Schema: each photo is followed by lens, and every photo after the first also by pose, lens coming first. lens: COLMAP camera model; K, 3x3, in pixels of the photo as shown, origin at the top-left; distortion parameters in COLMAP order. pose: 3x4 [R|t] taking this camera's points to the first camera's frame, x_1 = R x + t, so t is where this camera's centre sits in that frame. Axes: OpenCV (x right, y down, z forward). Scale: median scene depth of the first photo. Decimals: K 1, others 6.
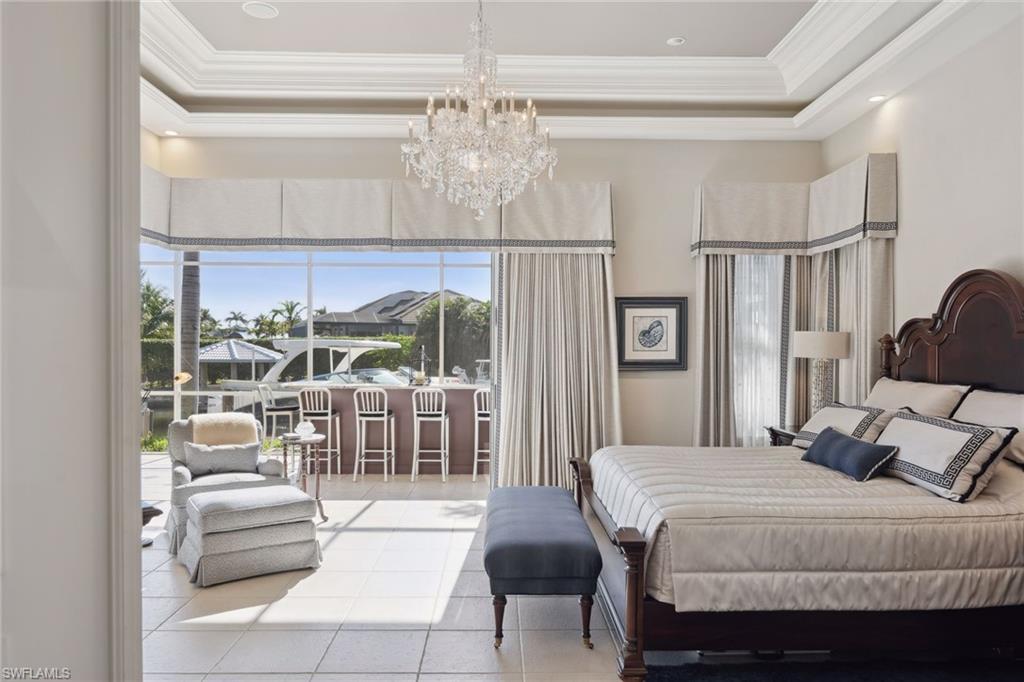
lens RADIAL K [[713.2, 0, 512.0], [0, 713.2, 341.0], [0, 0, 1]] dist [-0.000782, -0.001899]
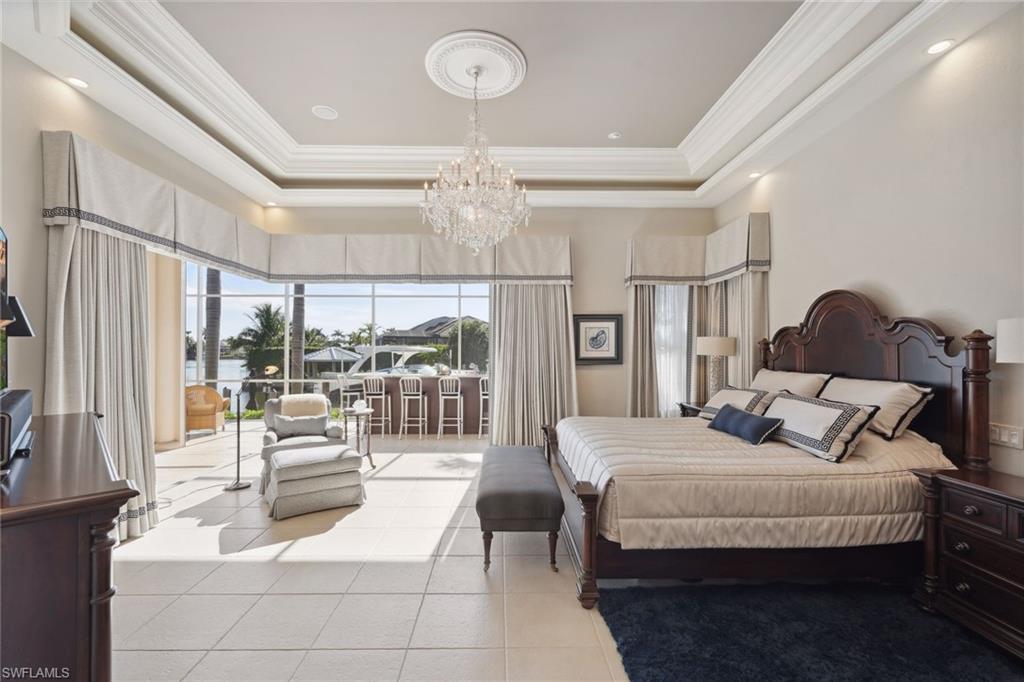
lens RADIAL K [[439.4, 0, 508.8], [0, 439.4, 344.4], [0, 0, 1]] dist [0.001914, 0.000186]
pose [[0.999999, -0.001457, -0.000349, 0.015136], [0.001454, 0.999962, -0.008610, 0.009039], [0.000362, 0.008610, 0.999963, 0.115971]]
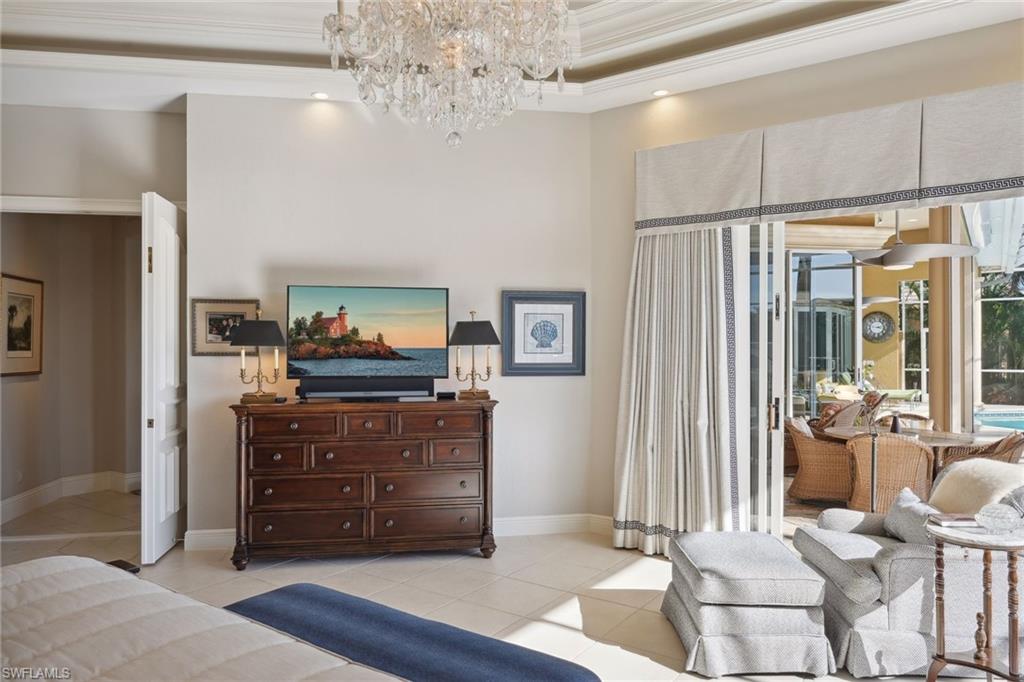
lens RADIAL K [[703.1, 0, 487.7], [0, 703.1, 331.3], [0, 0, 1]] dist [0.001319, -0.001349]
pose [[-0.618489, -0.029387, -0.785244, 0.350402], [0.001110, 0.999267, -0.038271, 0.016409], [0.785792, -0.024541, -0.618003, 1.154570]]
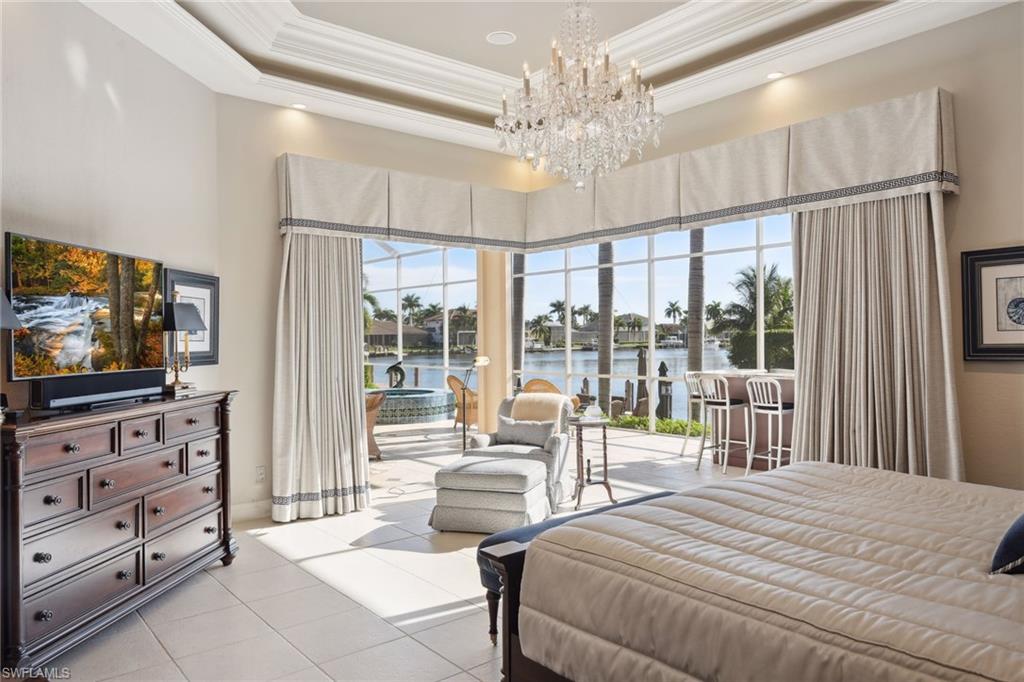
lens RADIAL K [[703.1, 0, 487.7], [0, 703.1, 331.3], [0, 0, 1]] dist [0.001319, -0.001349]
pose [[0.607806, -0.019642, -0.793842, 0.484595], [0.019972, 0.999756, -0.009445, 0.013222], [0.793834, -0.010114, 0.608050, 0.282686]]
